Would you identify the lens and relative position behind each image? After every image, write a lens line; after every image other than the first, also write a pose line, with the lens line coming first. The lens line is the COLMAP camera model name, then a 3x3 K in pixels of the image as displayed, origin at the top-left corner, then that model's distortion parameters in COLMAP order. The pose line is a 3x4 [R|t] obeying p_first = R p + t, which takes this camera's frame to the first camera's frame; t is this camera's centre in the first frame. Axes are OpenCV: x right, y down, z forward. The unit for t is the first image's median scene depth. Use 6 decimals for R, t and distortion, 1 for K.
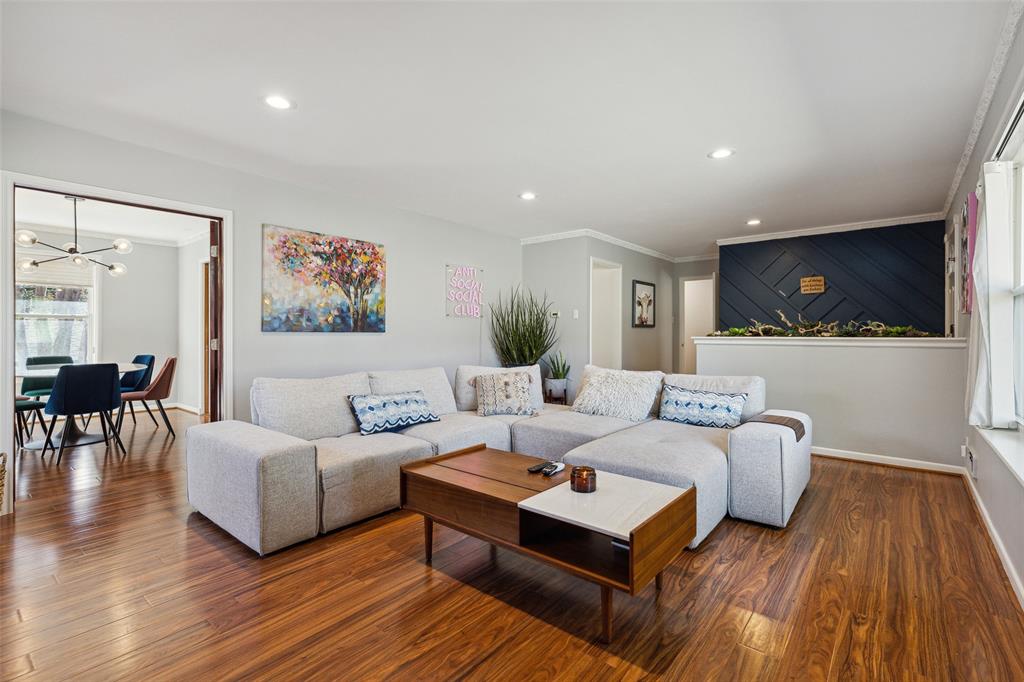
lens RADIAL K [[468.3, 0, 507.2], [0, 468.3, 335.1], [0, 0, 1]] dist [0.005909, -0.000074]
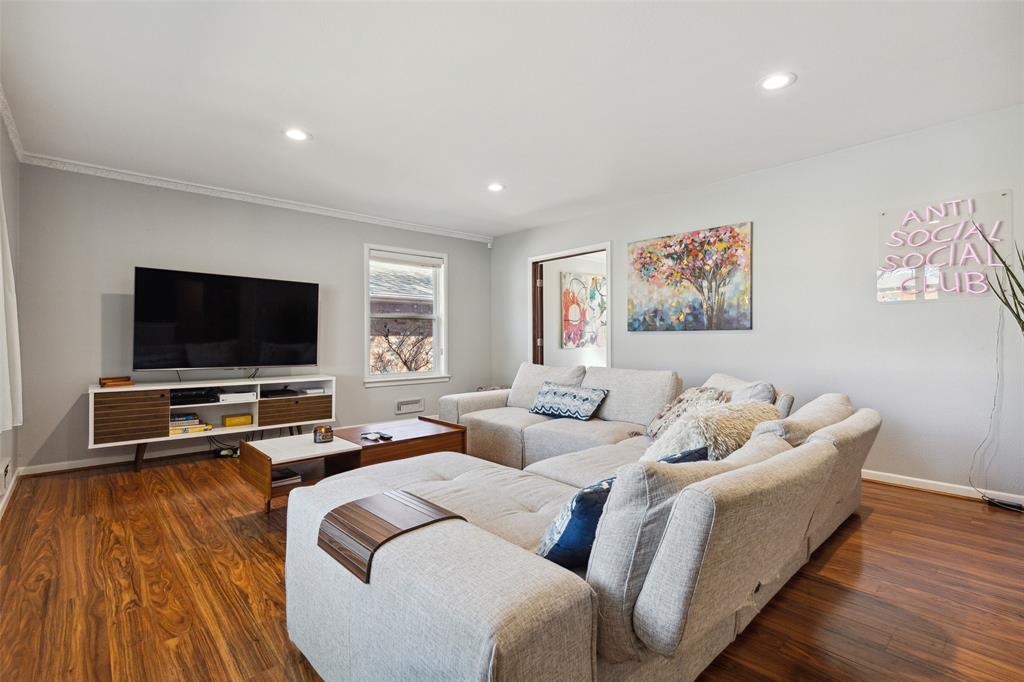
lens RADIAL K [[468.3, 0, 516.7], [0, 468.3, 340.4], [0, 0, 1]] dist [0.005909, -0.000074]
pose [[-0.124222, 0.002830, -0.992250, 0.661504], [0.002440, 0.999994, 0.002547, 0.011092], [0.992251, -0.002105, -0.124228, 0.780877]]
